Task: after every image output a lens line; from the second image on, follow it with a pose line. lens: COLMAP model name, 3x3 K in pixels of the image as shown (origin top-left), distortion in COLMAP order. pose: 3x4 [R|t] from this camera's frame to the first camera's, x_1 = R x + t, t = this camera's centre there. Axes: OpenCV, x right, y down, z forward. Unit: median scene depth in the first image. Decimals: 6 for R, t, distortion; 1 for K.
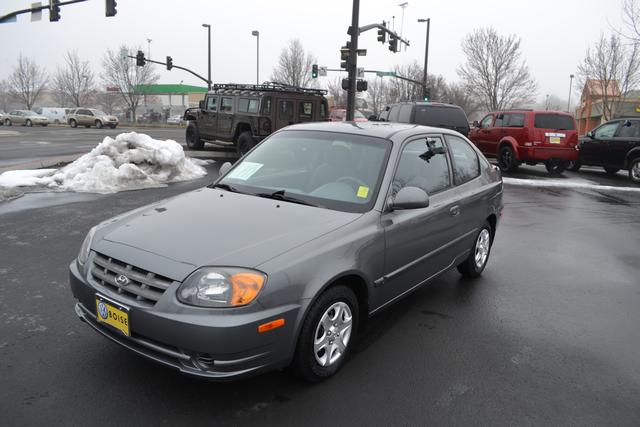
lens RADIAL K [[523.8, 0, 322.7], [0, 523.8, 215.2], [0, 0, 1]] dist [-0.084159, 0.011413]
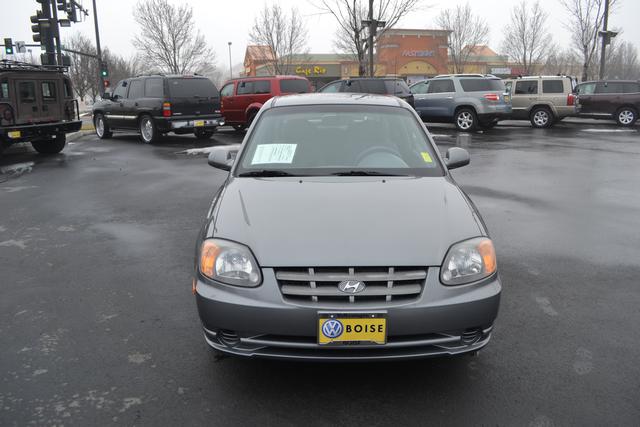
lens RADIAL K [[523.8, 0, 322.1], [0, 523.8, 214.6], [0, 0, 1]] dist [-0.084159, 0.011413]
pose [[0.796116, -0.190790, 0.574281, -0.077156], [0.159896, 0.981593, 0.104448, -0.007858], [-0.583637, 0.008672, 0.811968, 0.027016]]
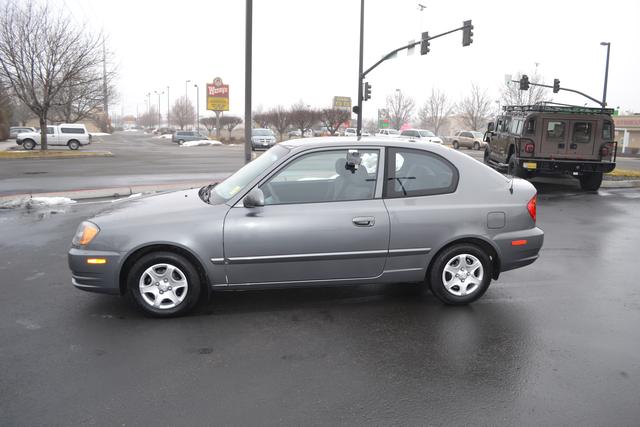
lens RADIAL K [[523.8, 0, 323.9], [0, 523.8, 216.9], [0, 0, 1]] dist [-0.084159, 0.011413]
pose [[0.710036, 0.099696, -0.697072, 0.109944], [-0.129023, 0.991587, 0.010395, -0.002151], [0.692244, 0.082557, 0.716926, 0.025337]]
